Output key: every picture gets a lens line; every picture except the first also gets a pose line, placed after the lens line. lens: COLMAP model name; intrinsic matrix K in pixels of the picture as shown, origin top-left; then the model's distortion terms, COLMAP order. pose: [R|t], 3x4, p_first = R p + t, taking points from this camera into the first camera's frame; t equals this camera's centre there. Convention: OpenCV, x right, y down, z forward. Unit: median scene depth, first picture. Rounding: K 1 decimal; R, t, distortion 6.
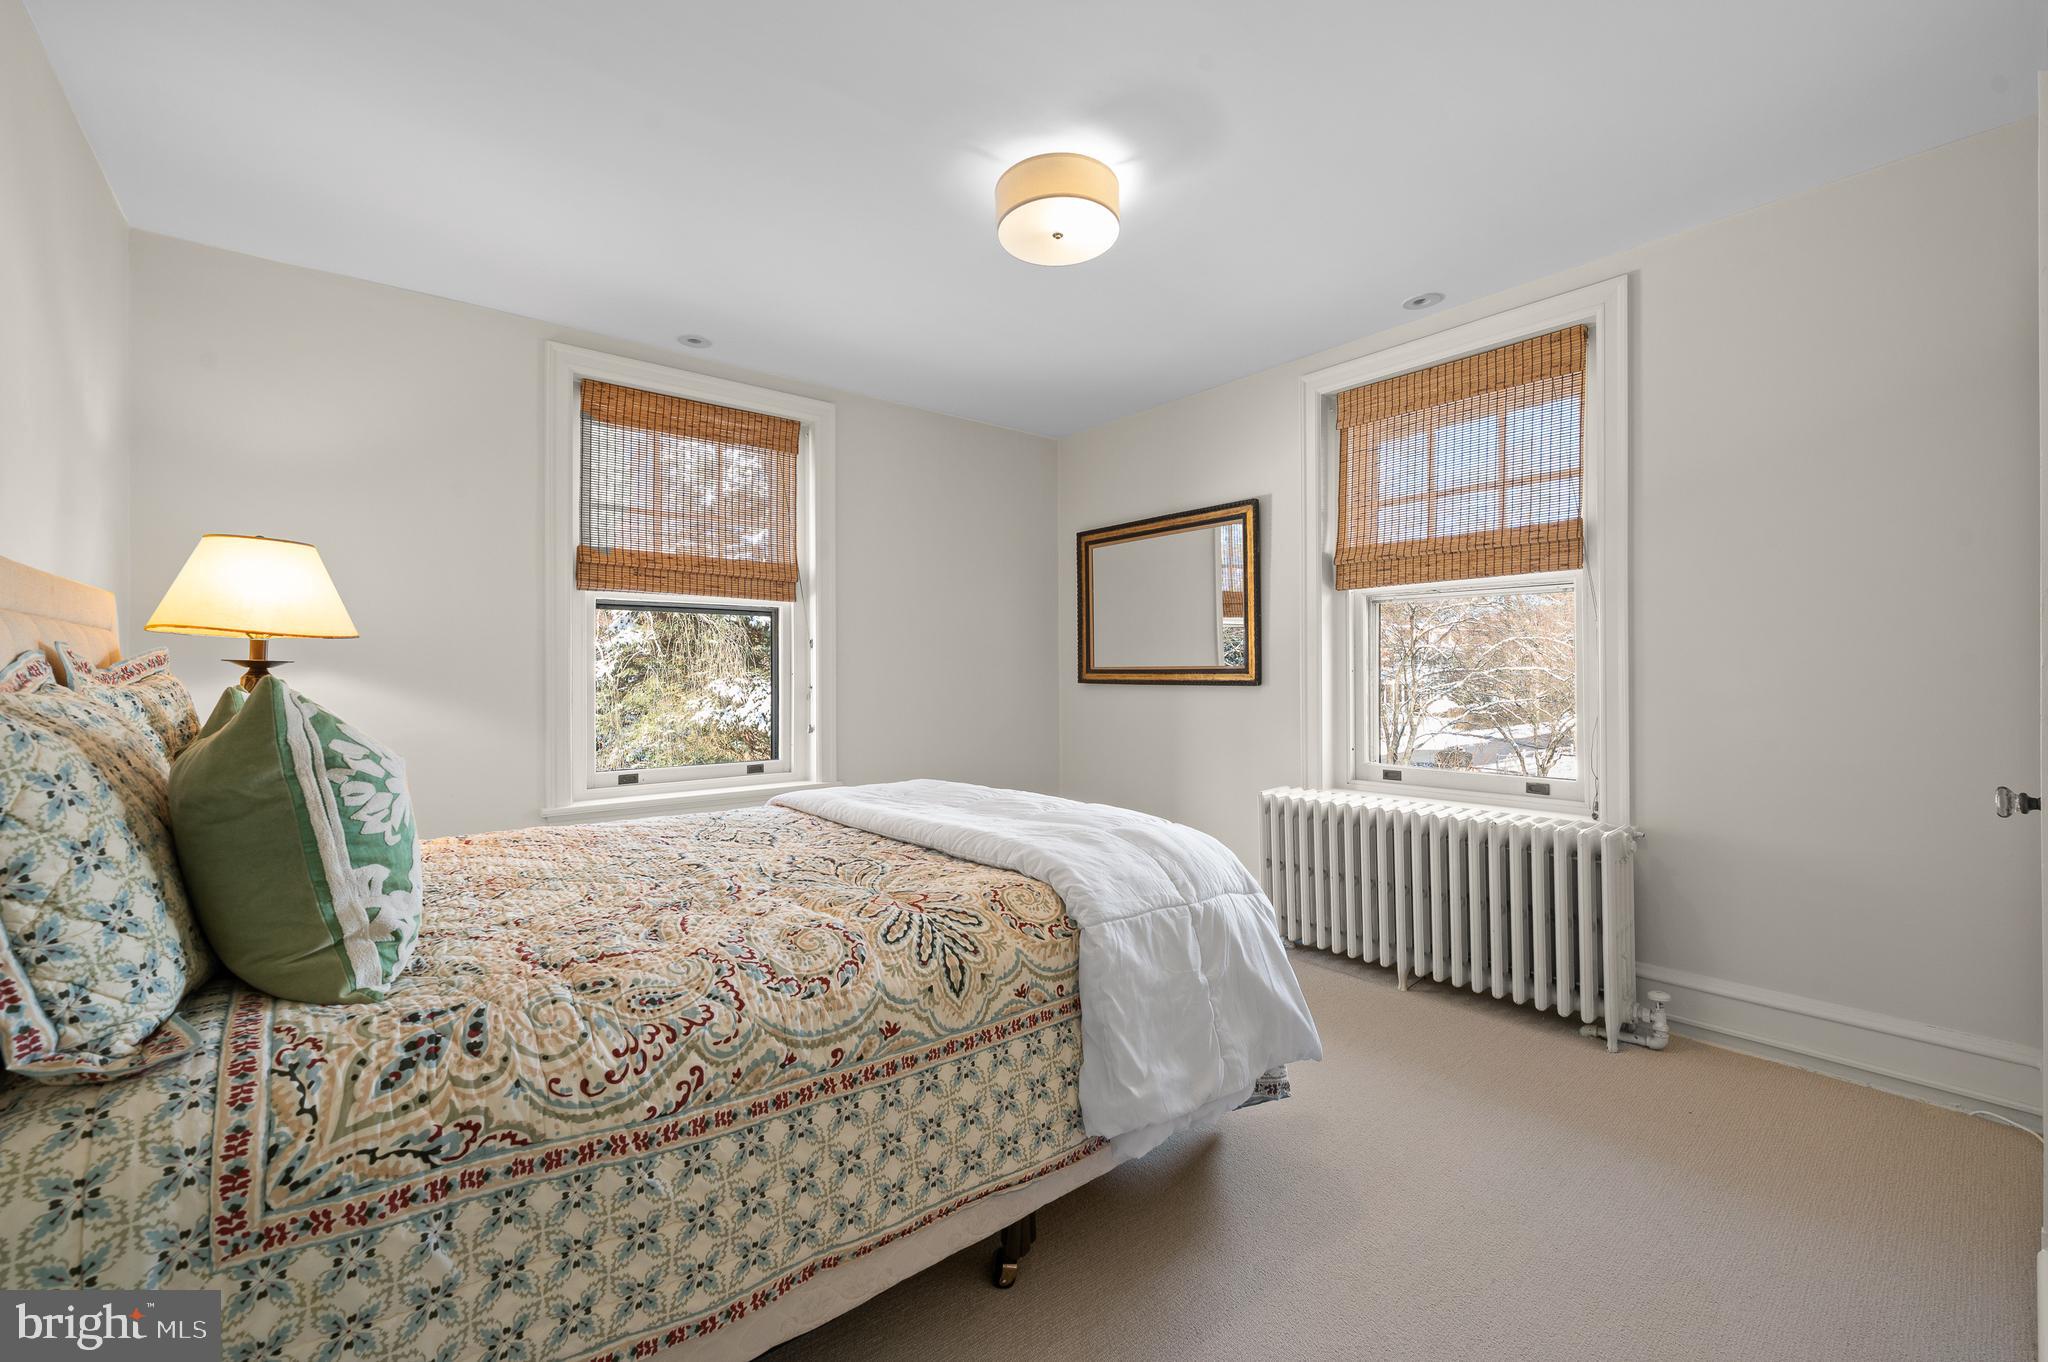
lens RADIAL K [[828.3, 0, 1040.3], [0, 828.3, 662.4], [0, 0, 1]] dist [0.008668, -0.000672]
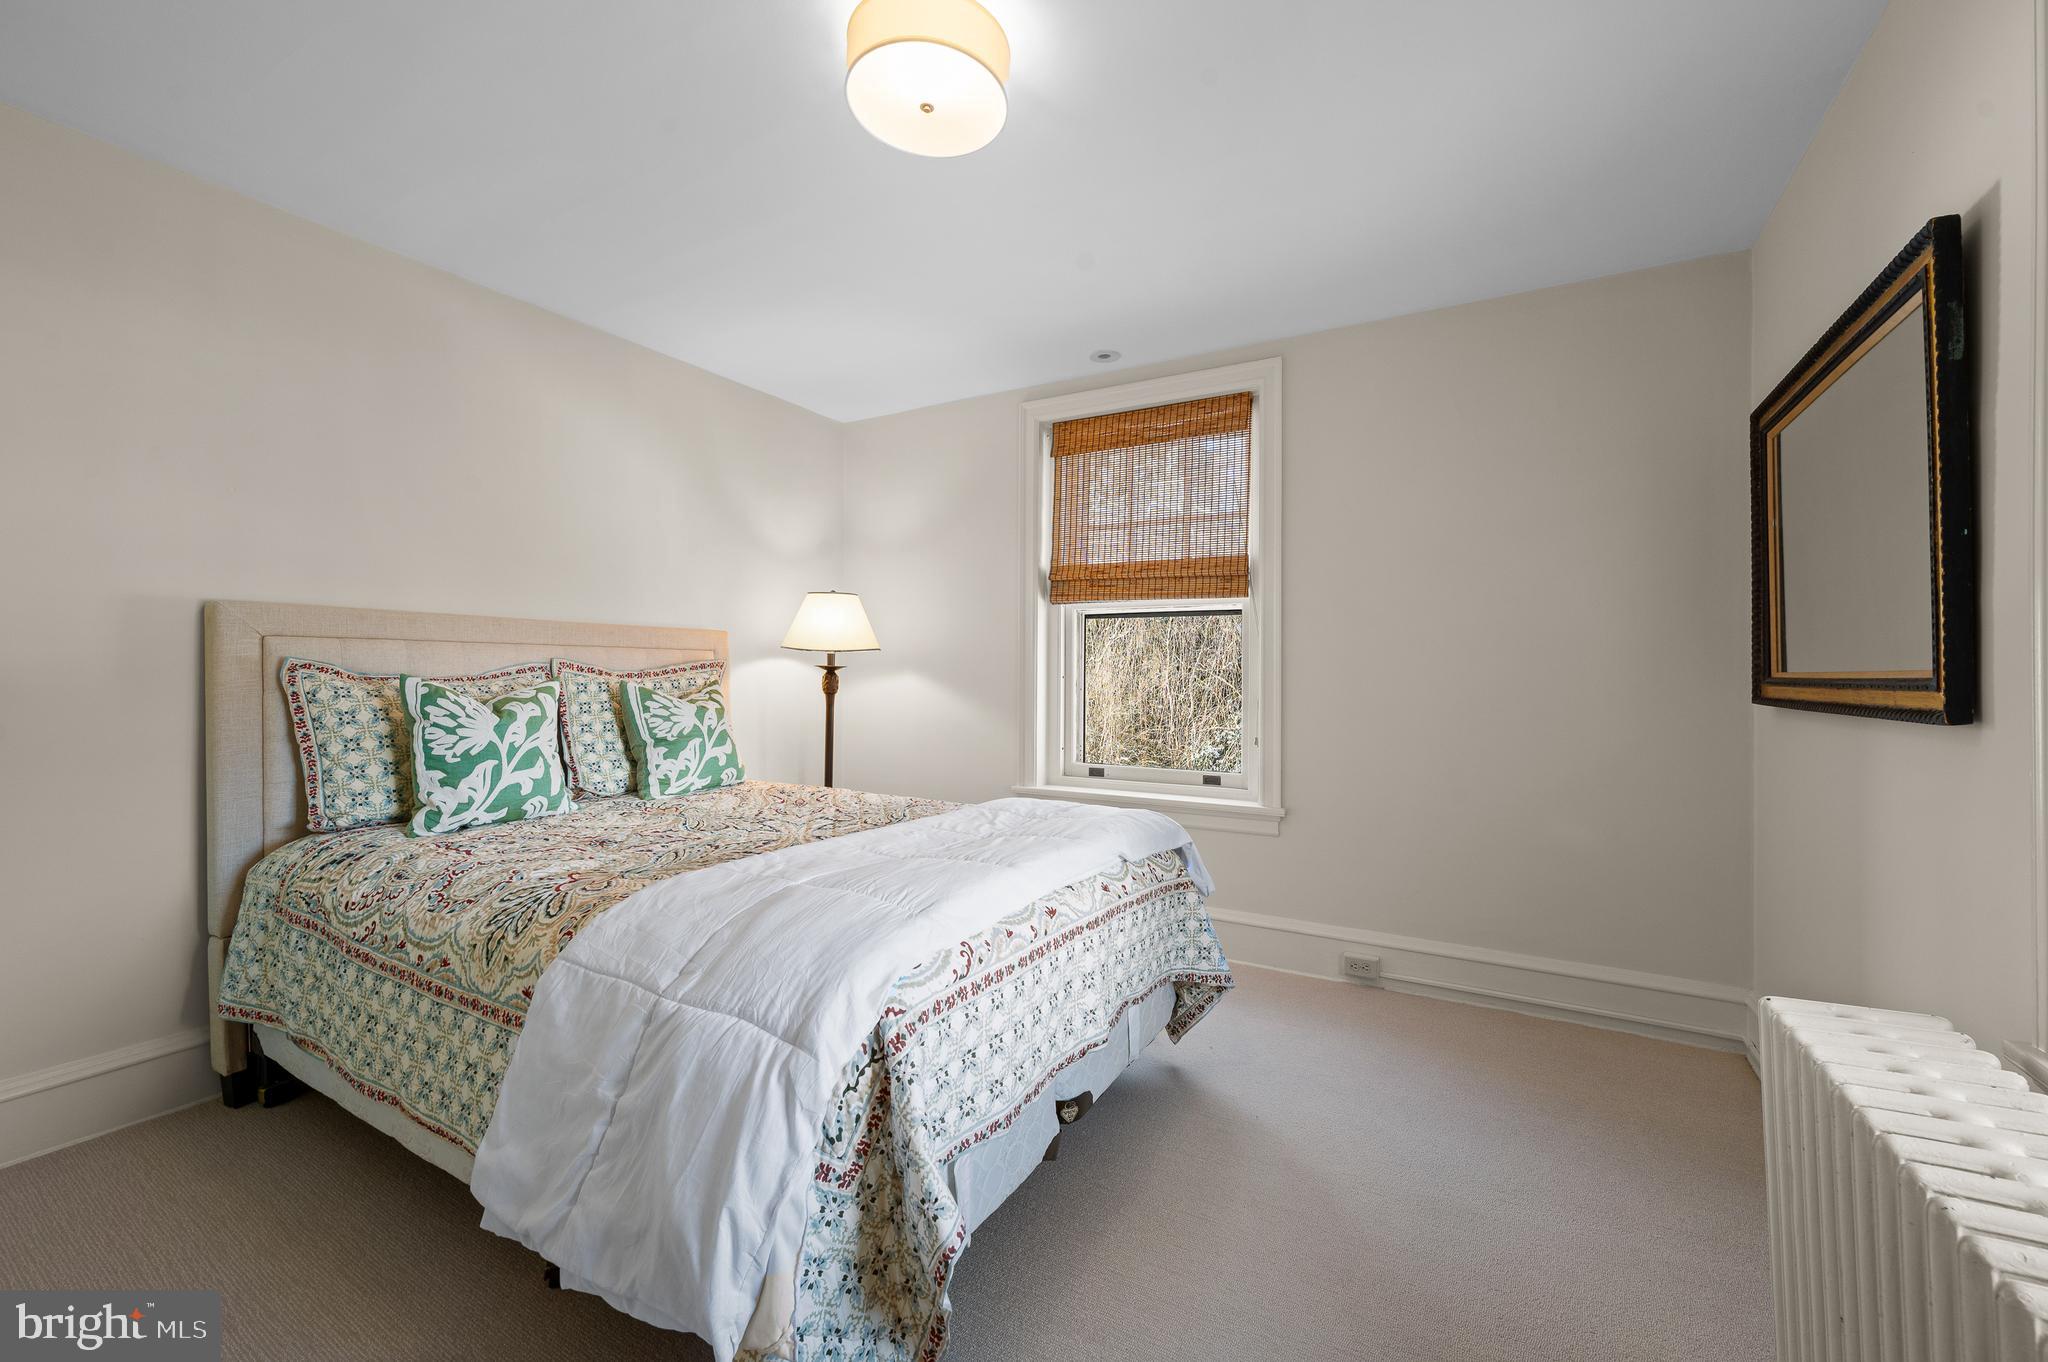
lens RADIAL K [[828.3, 0, 1040.3], [0, 828.3, 662.4], [0, 0, 1]] dist [0.008668, -0.000672]
pose [[0.347604, -0.007416, -0.937612, 1.566908], [0.003474, 0.999972, -0.006621, 0.006044], [0.937635, -0.000956, 0.347620, 1.685887]]
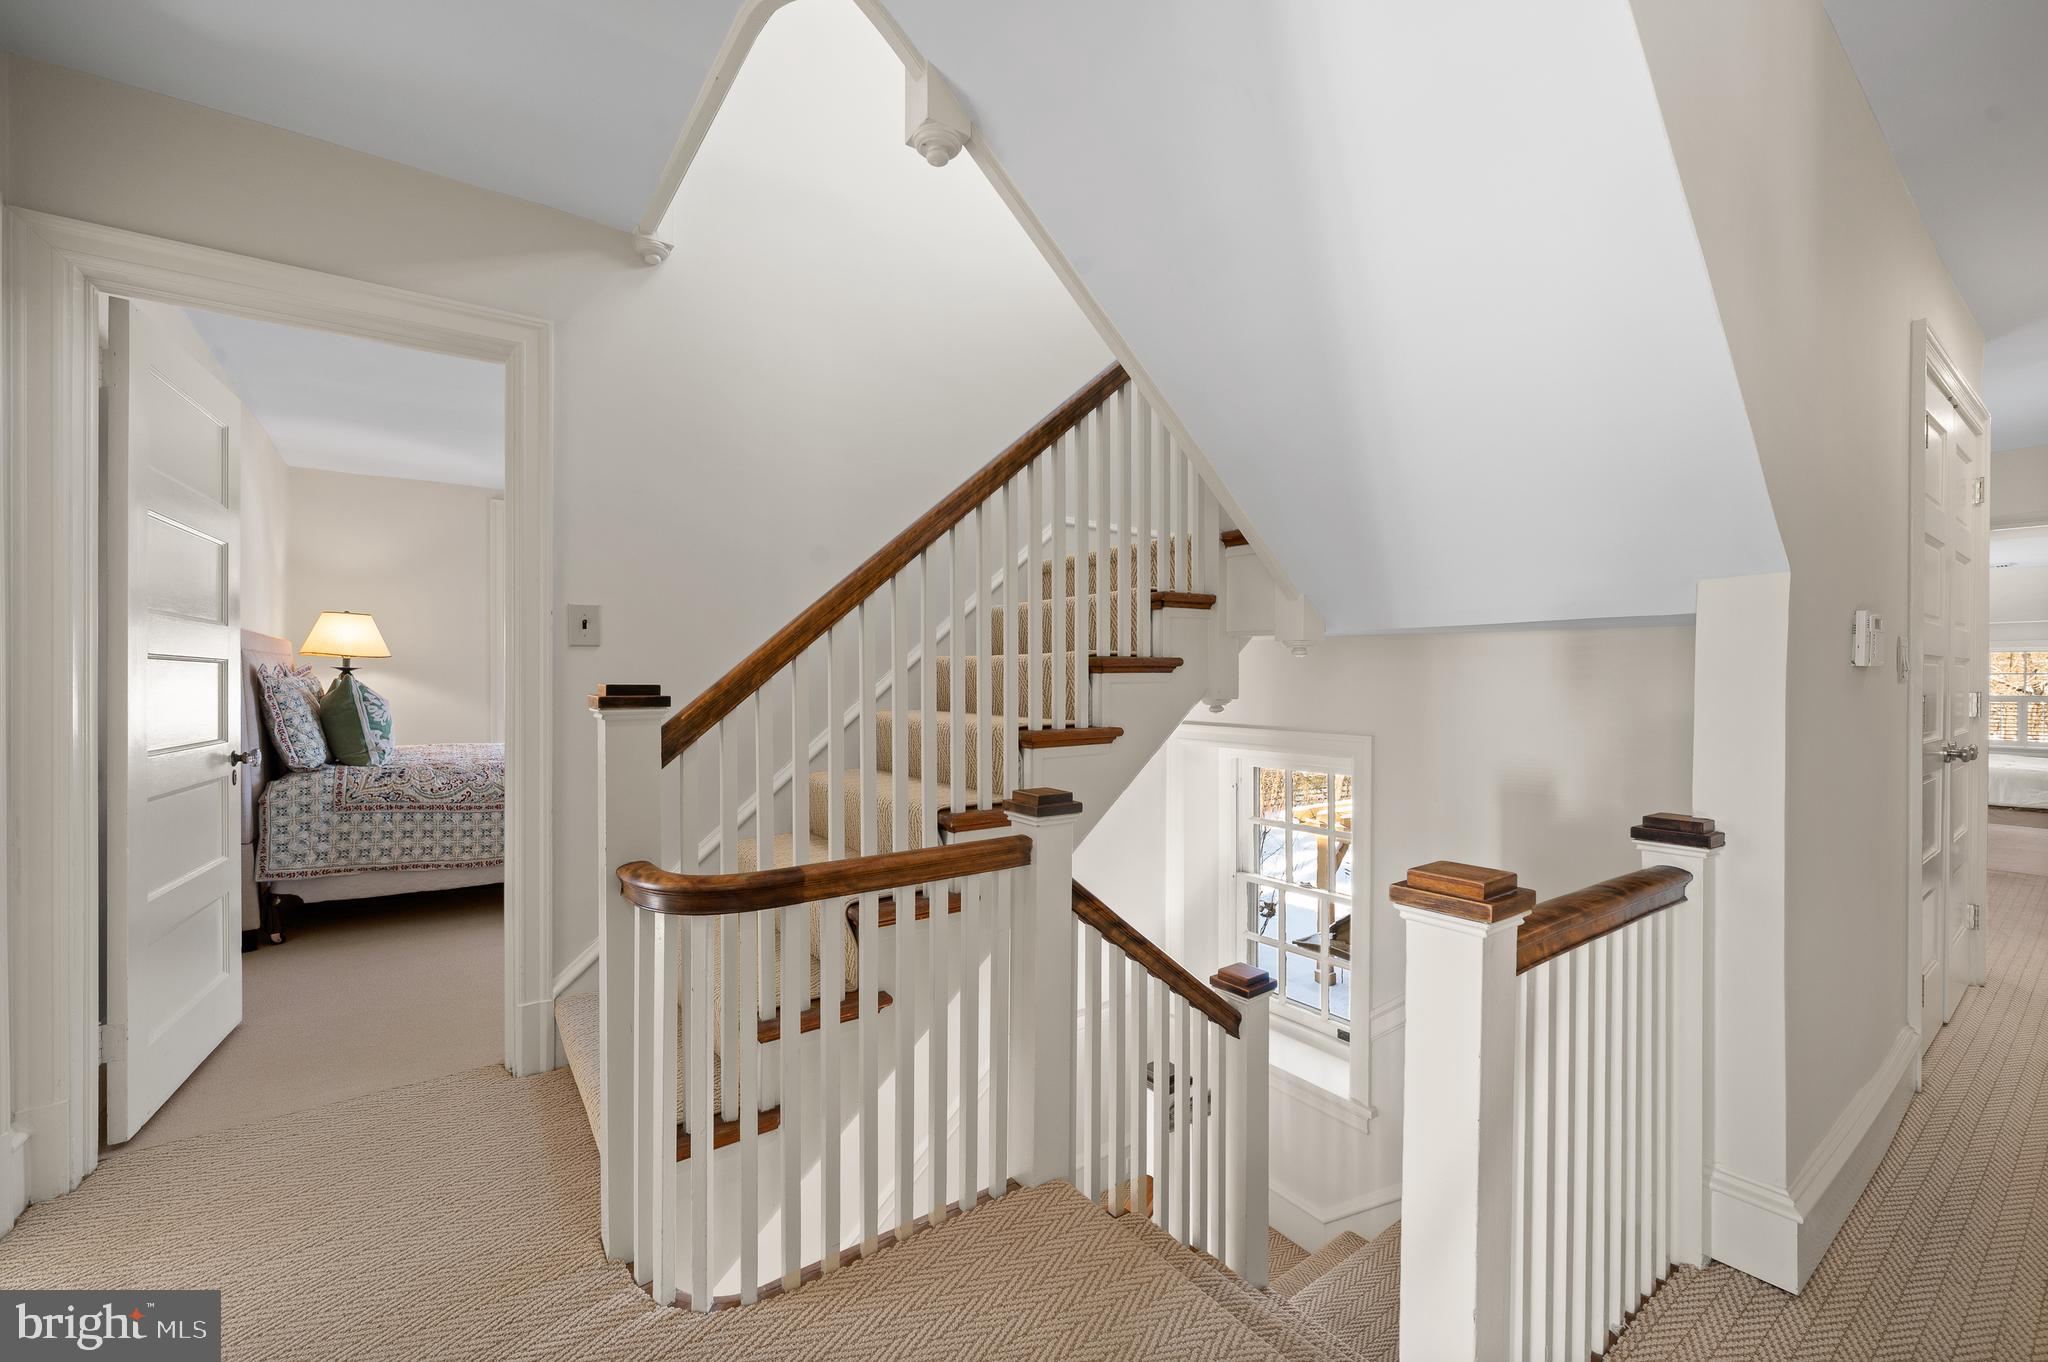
lens RADIAL K [[828.3, 0, 1040.3], [0, 828.3, 662.4], [0, 0, 1]] dist [0.008668, -0.000672]
pose [[0.998140, 0.001546, -0.060940, 2.115756], [-0.001696, 0.999996, -0.002418, -0.027871], [0.060936, 0.002517, 0.998138, -2.234436]]
